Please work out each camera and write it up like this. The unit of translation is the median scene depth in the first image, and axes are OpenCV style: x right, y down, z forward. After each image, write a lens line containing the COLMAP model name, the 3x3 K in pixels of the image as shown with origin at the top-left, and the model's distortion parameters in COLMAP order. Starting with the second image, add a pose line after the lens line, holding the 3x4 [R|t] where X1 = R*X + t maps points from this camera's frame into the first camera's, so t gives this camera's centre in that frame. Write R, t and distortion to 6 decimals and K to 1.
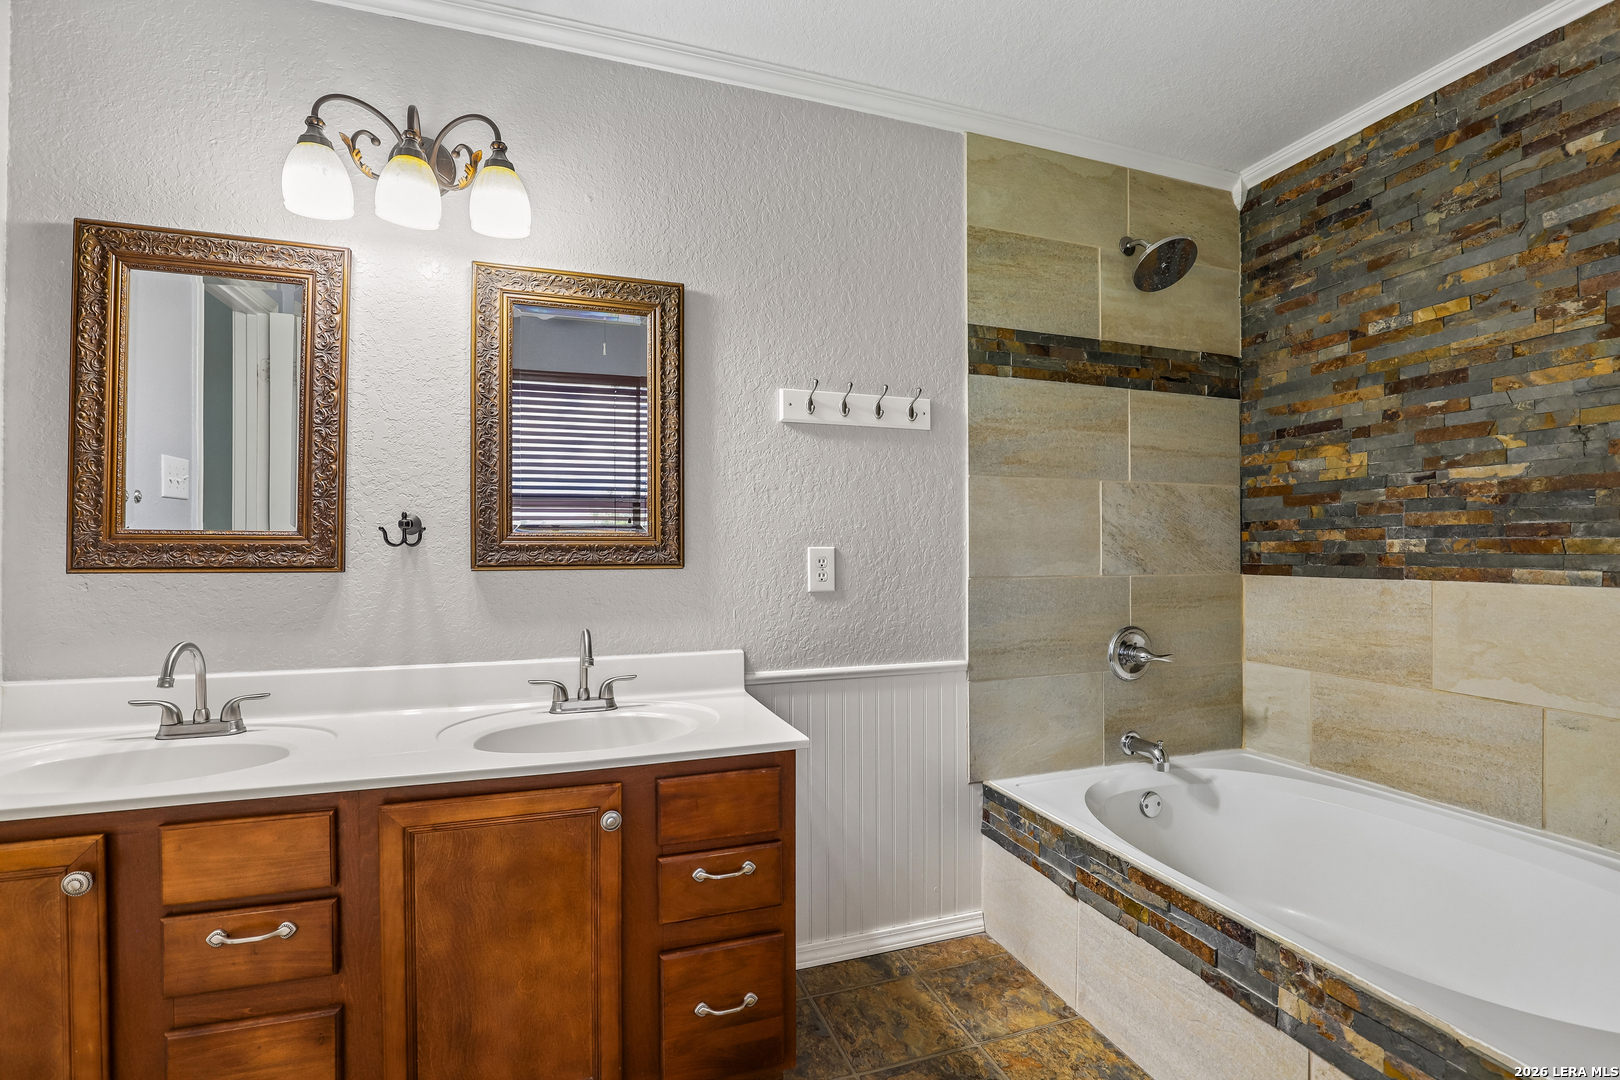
lens RADIAL K [[749.4, 0, 818.2], [0, 749.4, 541.8], [0, 0, 1]] dist [-0.023510, 0.004798]
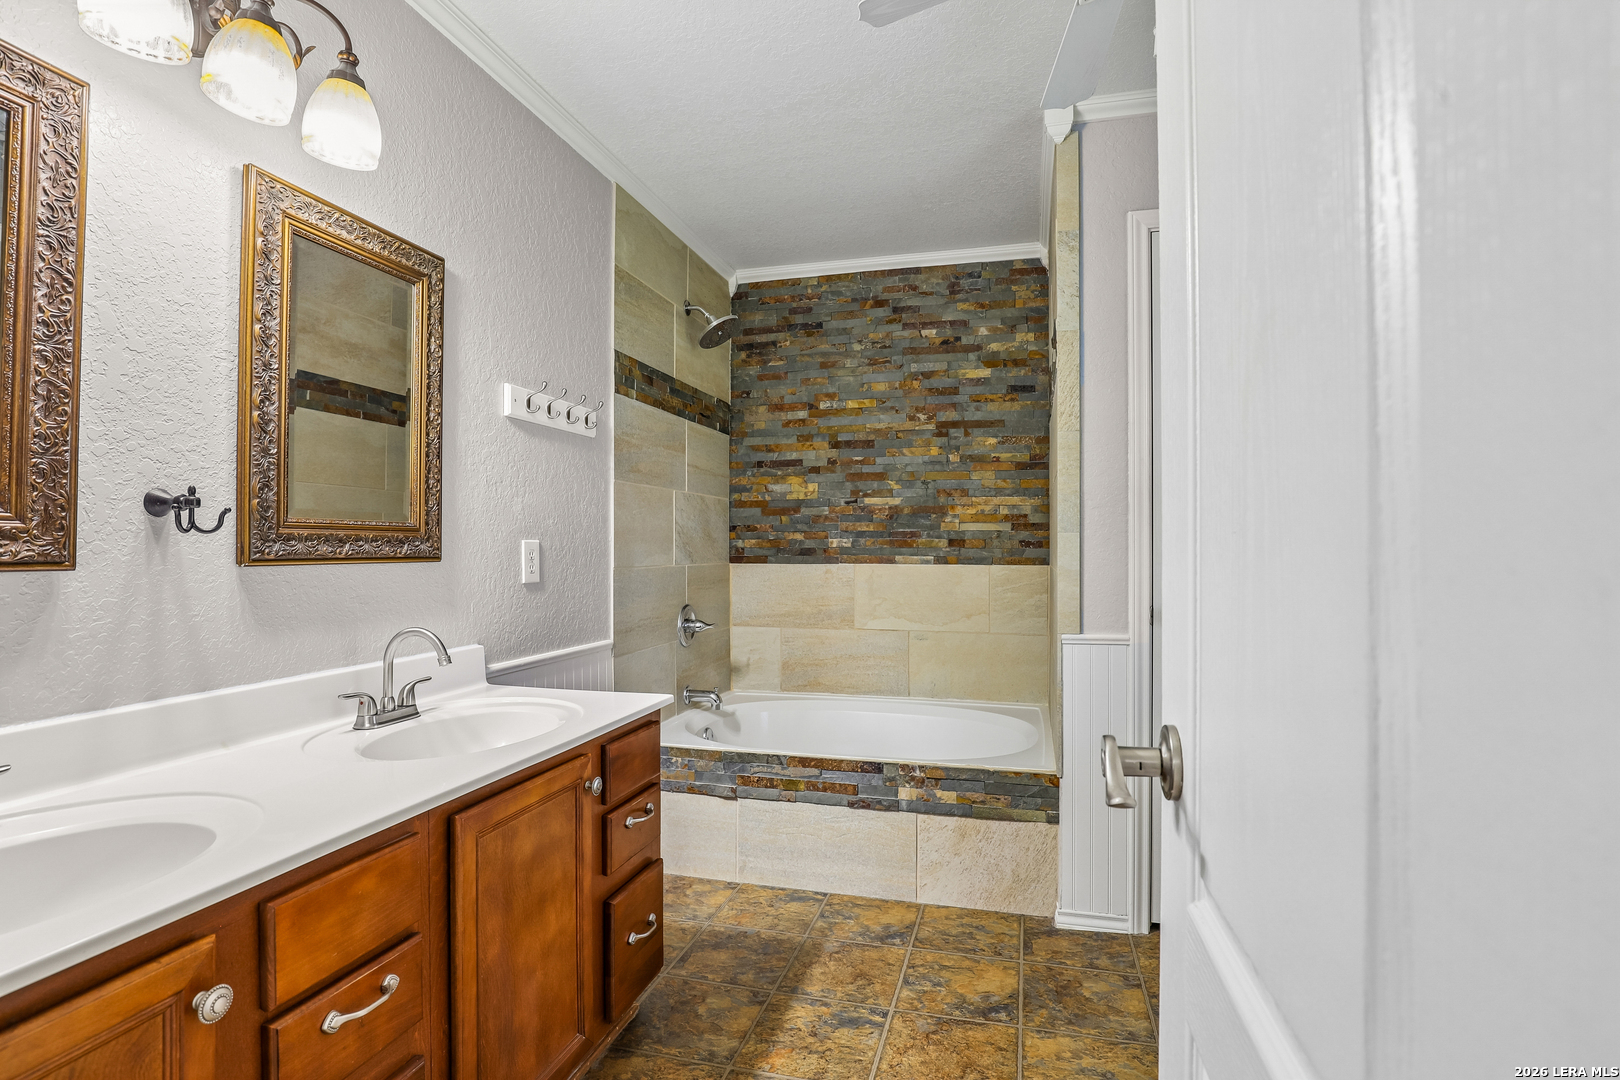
lens RADIAL K [[807.6, 0, 810.0], [0, 807.6, 540.0], [0, 0, 1]] dist [-0.000212, 0.017020]
pose [[0.571229, 0.009938, 0.820730, -0.770984], [-0.008874, 0.999943, -0.005932, 0.010973], [-0.820743, -0.003895, 0.571285, 0.040985]]
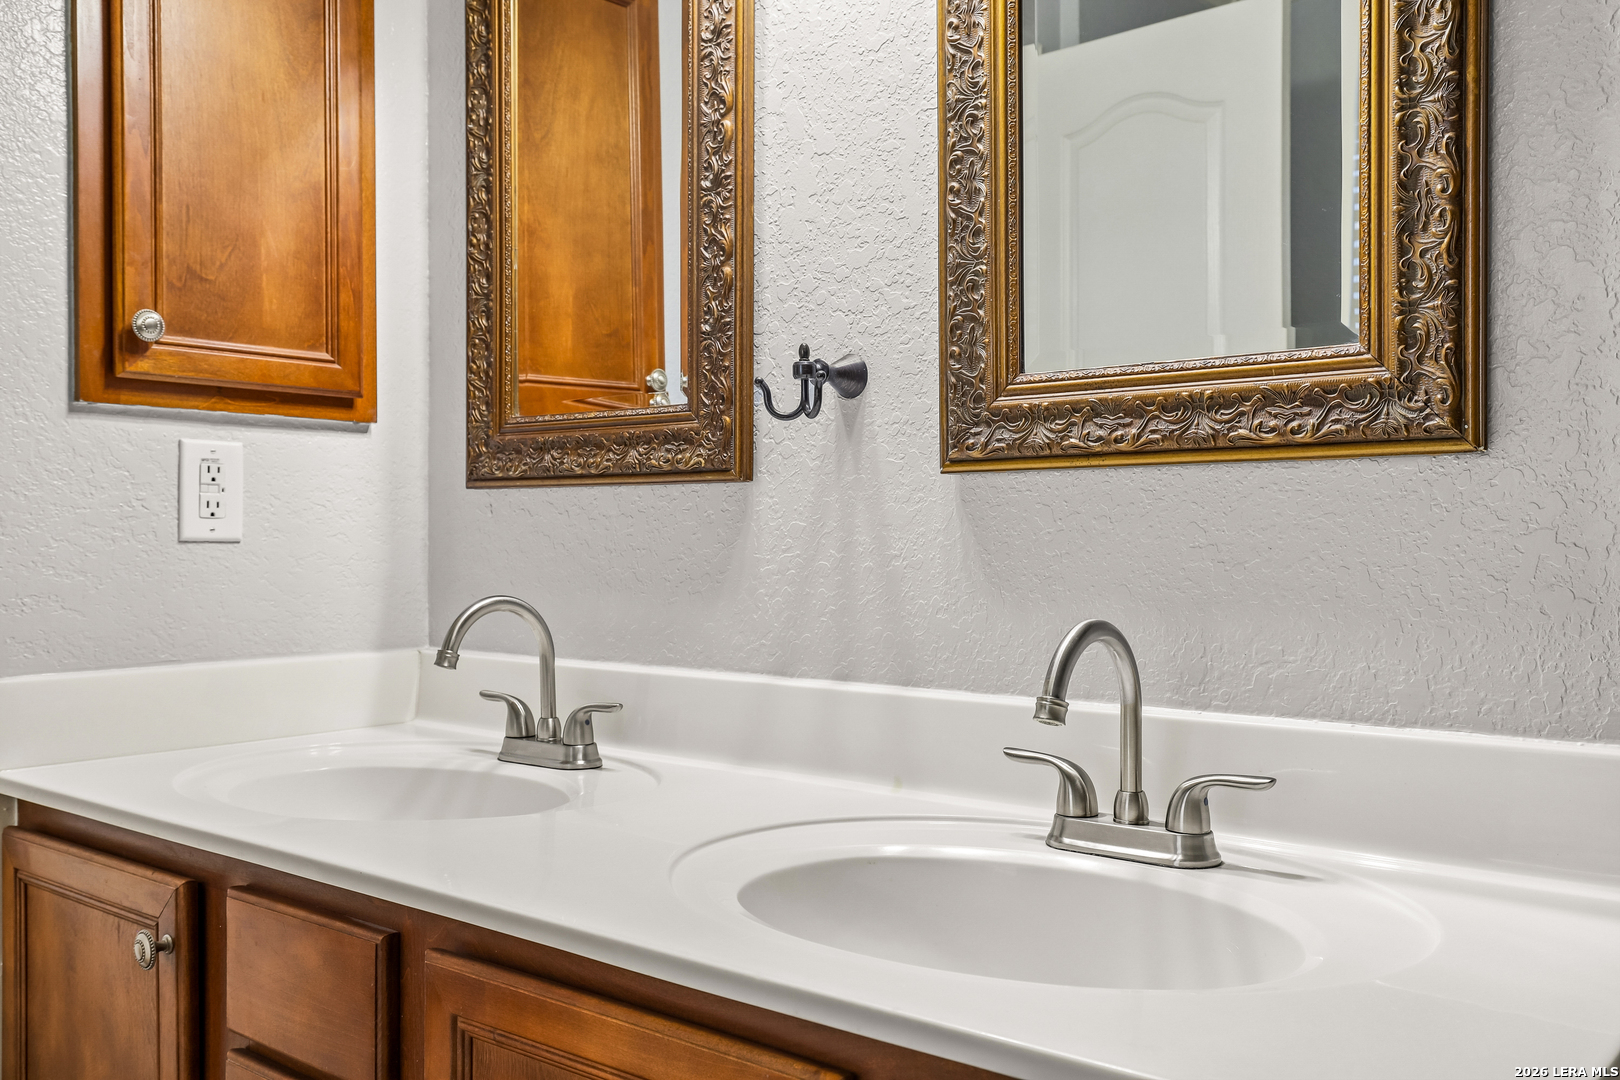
lens RADIAL K [[1419.9, 0, 810.0], [0, 1419.9, 540.0], [0, 0, 1]] dist [0.039800, 0.001194]
pose [[0.505104, 0.004340, -0.863048, 0.182002], [0.012912, 0.999837, 0.012584, 0.061845], [0.862962, -0.017500, 0.504966, 0.497568]]
